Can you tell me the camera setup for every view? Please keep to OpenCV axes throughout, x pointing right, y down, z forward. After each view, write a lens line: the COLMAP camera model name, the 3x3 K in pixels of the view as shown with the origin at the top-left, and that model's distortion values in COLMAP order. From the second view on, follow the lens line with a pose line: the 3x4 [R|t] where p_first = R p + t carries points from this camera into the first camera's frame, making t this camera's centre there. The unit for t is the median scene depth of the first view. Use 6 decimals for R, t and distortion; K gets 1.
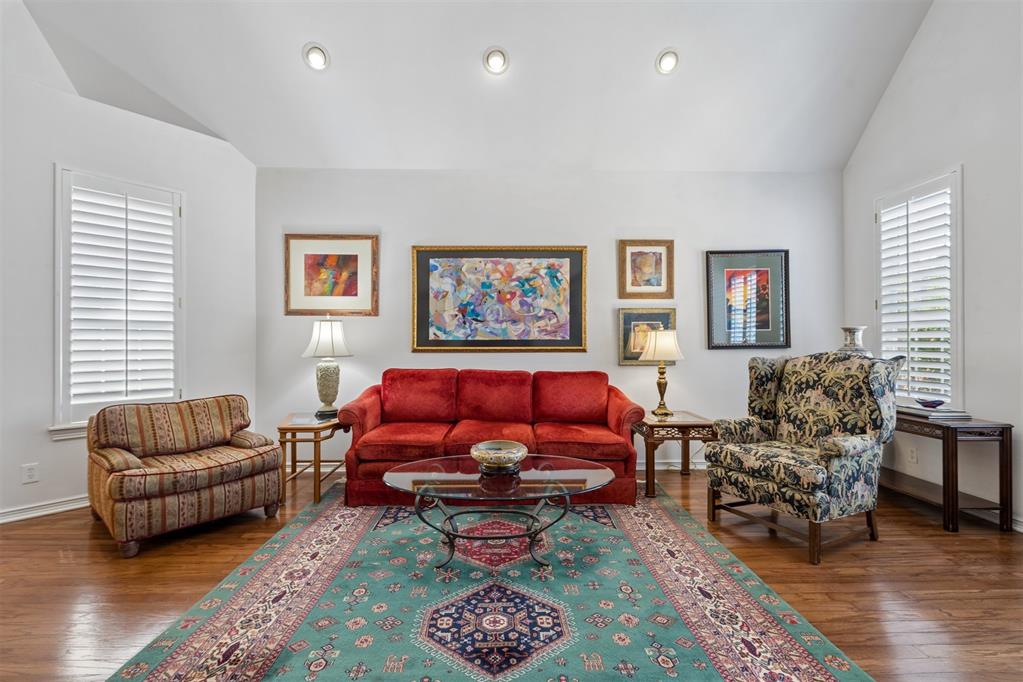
lens RADIAL K [[462.2, 0, 510.2], [0, 462.2, 339.7], [0, 0, 1]] dist [-0.001285, 0.000330]
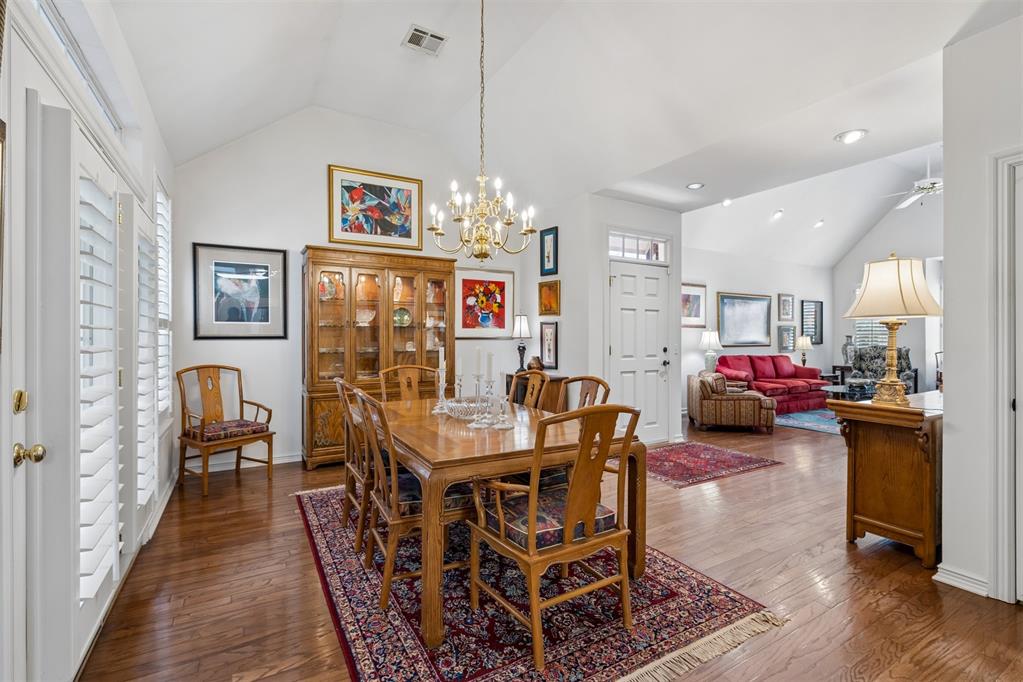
lens RADIAL K [[462.2, 0, 513.9], [0, 462.2, 339.5], [0, 0, 1]] dist [-0.001285, 0.000330]
pose [[0.870766, -0.002049, 0.491693, -1.992765], [-0.002514, 0.999960, 0.008618, -0.021639], [-0.491691, -0.008741, 0.870726, -0.265636]]
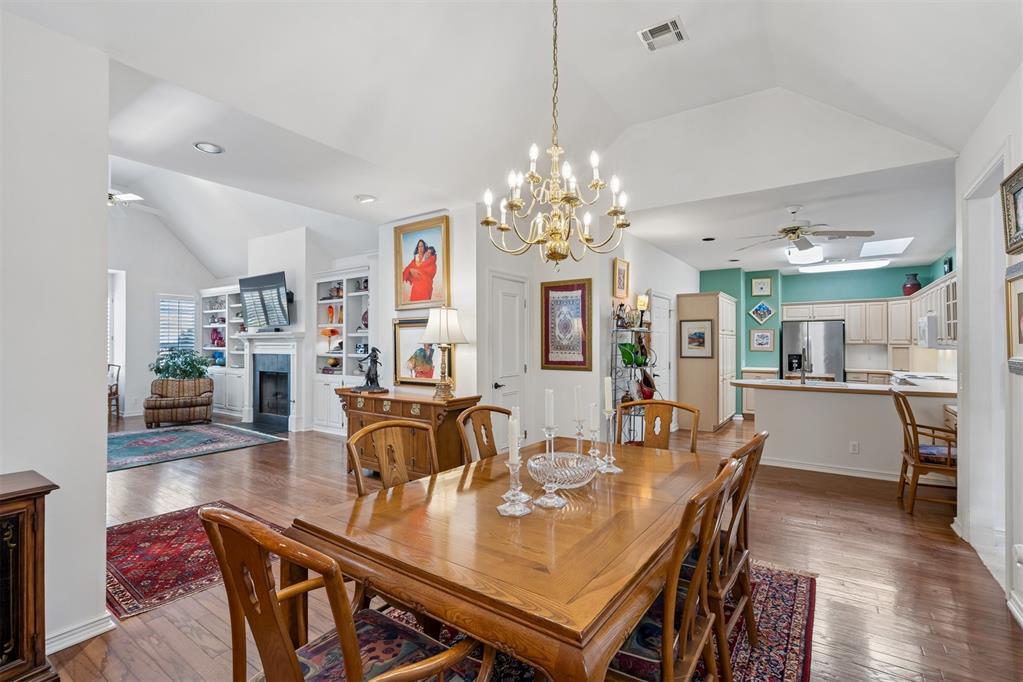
lens RADIAL K [[462.2, 0, 508.1], [0, 462.2, 342.1], [0, 0, 1]] dist [-0.001285, 0.000330]
pose [[-0.808069, 0.004474, 0.589071, -1.946972], [-0.003279, 0.999922, -0.012091, -0.039718], [-0.589079, -0.011702, -0.807991, 0.856066]]
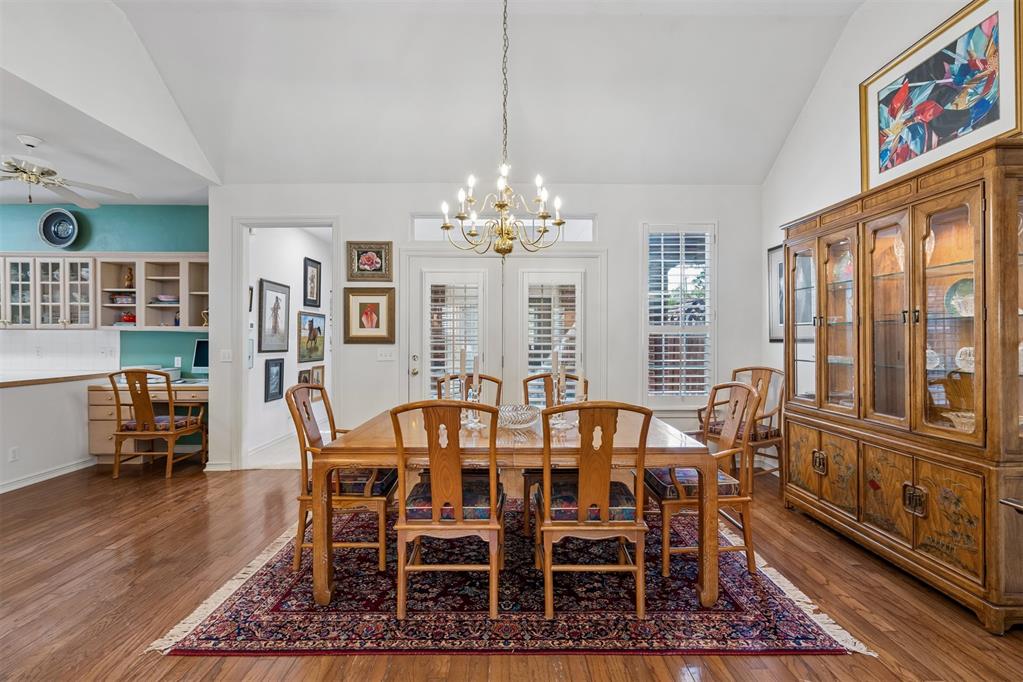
lens RADIAL K [[462.2, 0, 509.2], [0, 462.2, 338.9], [0, 0, 1]] dist [-0.001285, 0.000330]
pose [[-0.017523, 0.000981, -0.999846, -1.009338], [0.003412, 0.999994, 0.000922, -0.021358], [0.999841, -0.003395, -0.017526, 0.412159]]
